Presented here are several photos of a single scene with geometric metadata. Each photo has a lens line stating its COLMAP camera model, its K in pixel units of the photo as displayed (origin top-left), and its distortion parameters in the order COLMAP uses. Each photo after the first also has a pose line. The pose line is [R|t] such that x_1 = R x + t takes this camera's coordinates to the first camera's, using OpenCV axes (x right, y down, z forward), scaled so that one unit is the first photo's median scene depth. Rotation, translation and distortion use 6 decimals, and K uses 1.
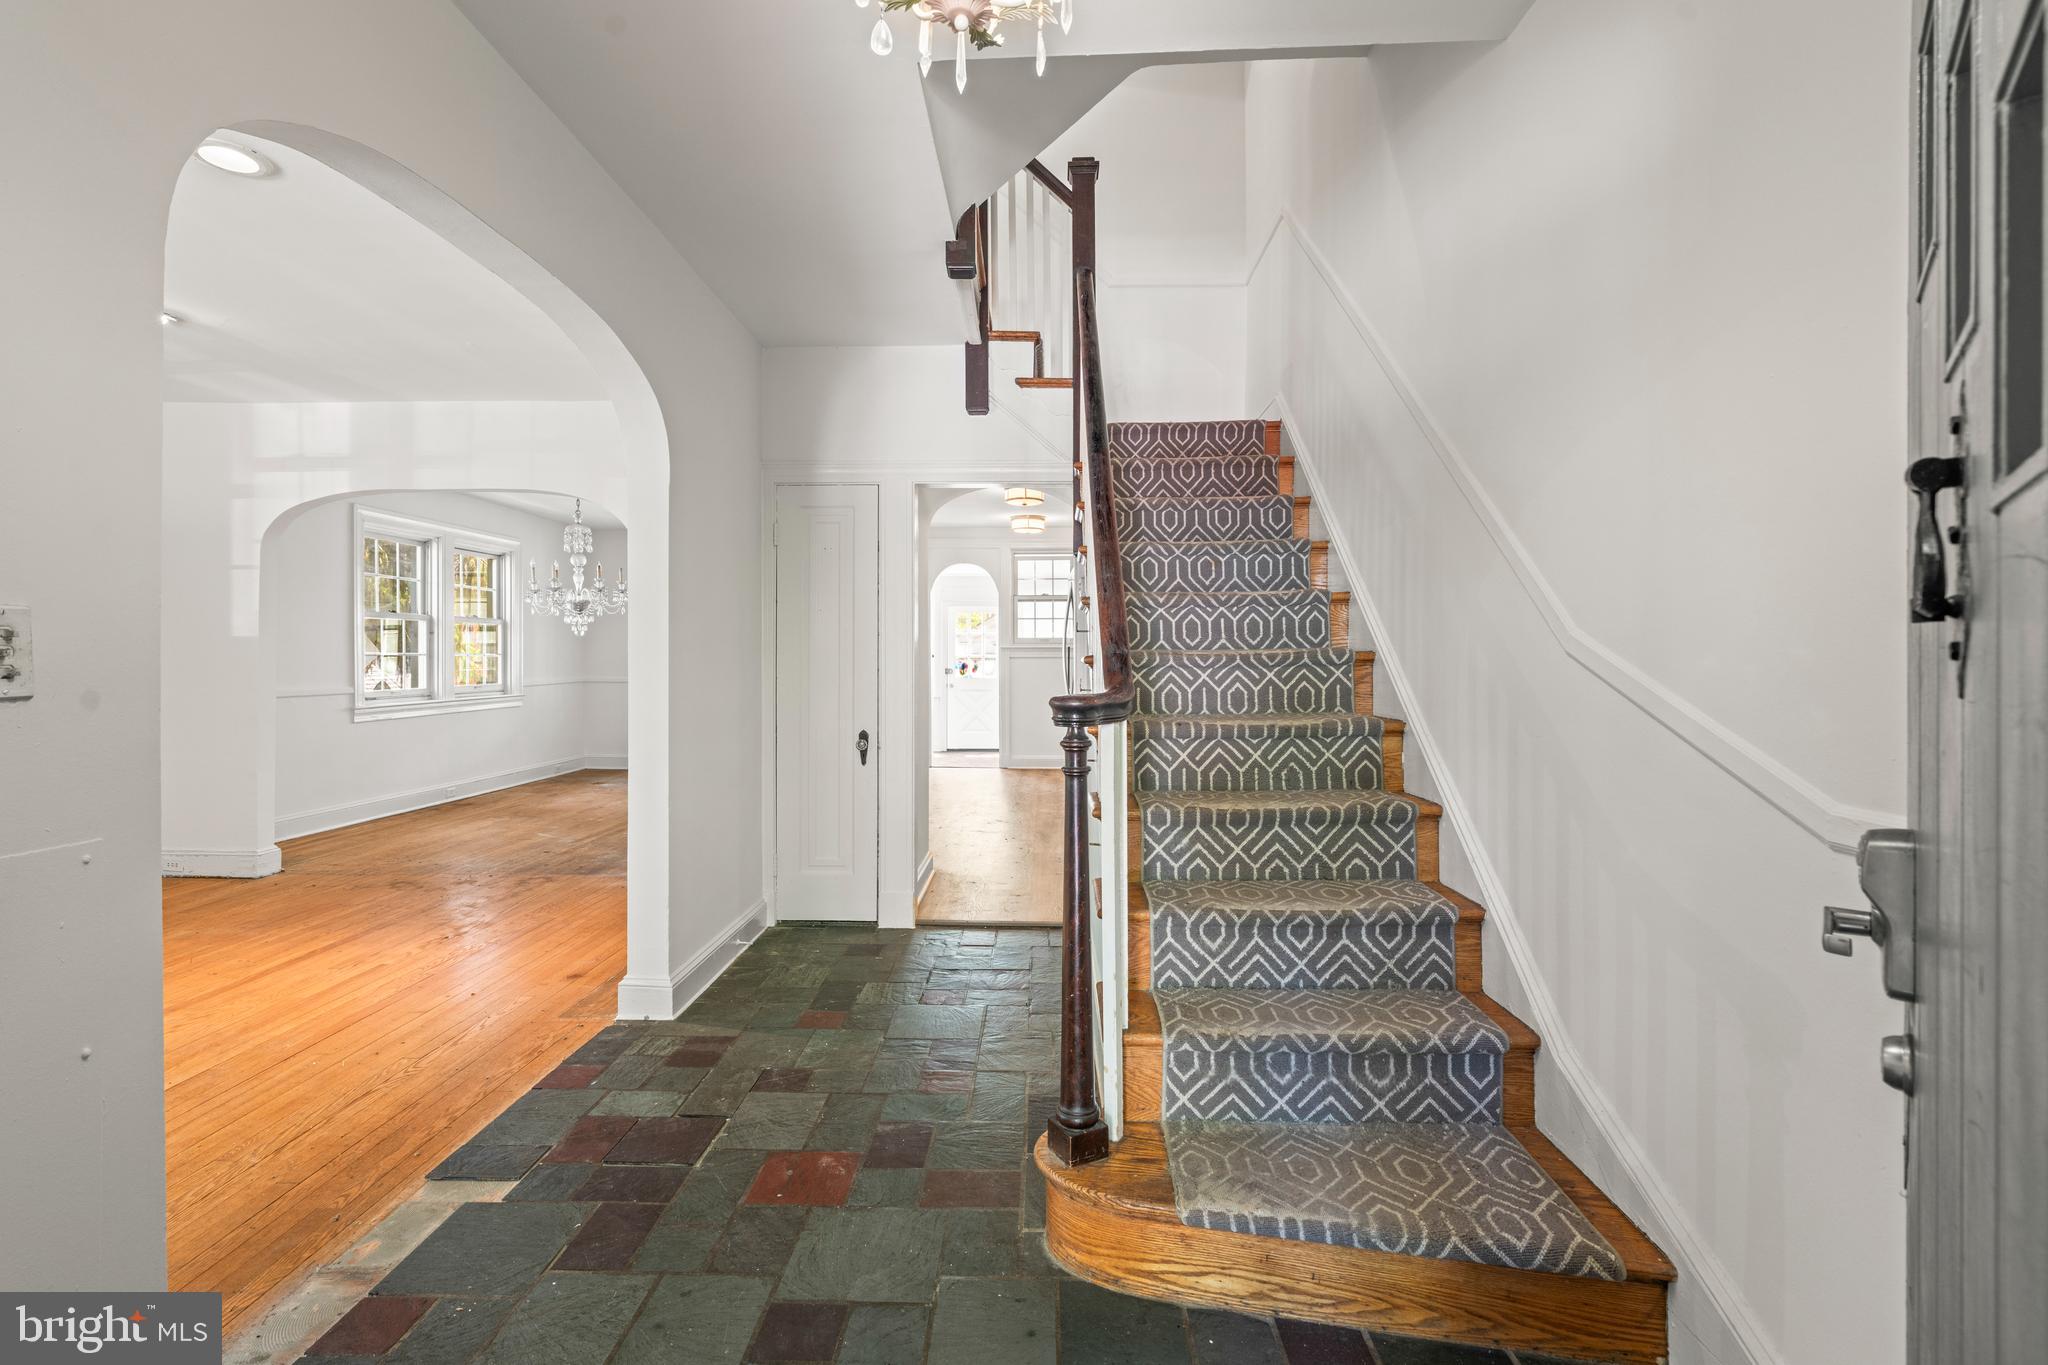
lens RADIAL K [[925.4, 0, 1028.8], [0, 925.4, 688.6], [0, 0, 1]] dist [-0.005222, 0.002299]
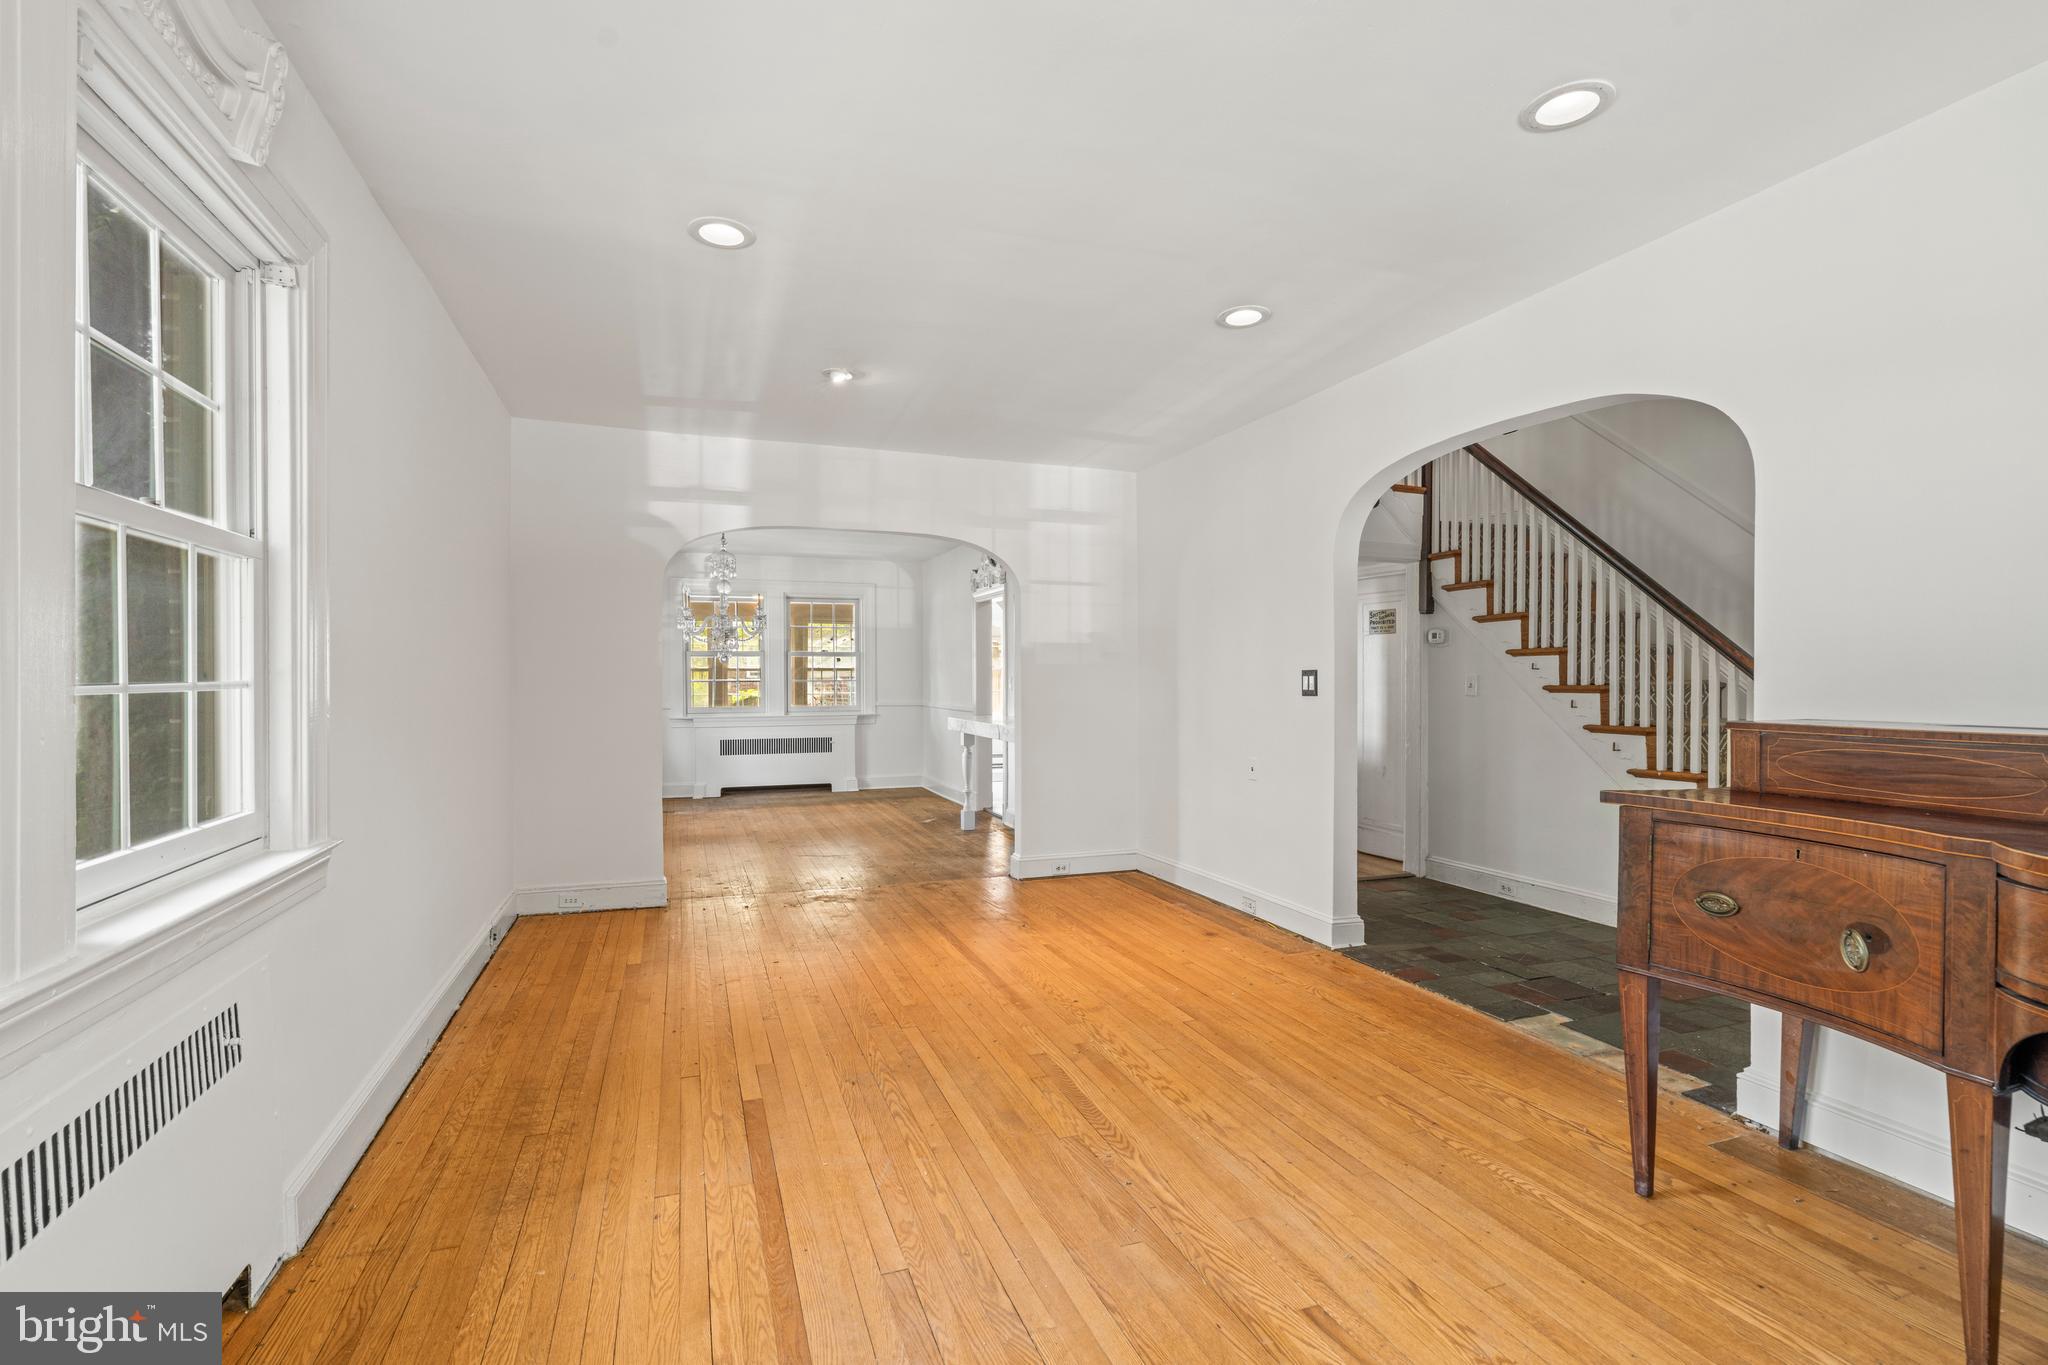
lens RADIAL K [[925.4, 0, 1026.4], [0, 925.4, 684.1], [0, 0, 1]] dist [-0.005222, 0.002299]
pose [[0.931976, -0.004630, 0.362490, -1.475552], [0.015171, 0.999541, -0.026237, -0.005050], [-0.362202, 0.029952, 0.931618, -0.131782]]
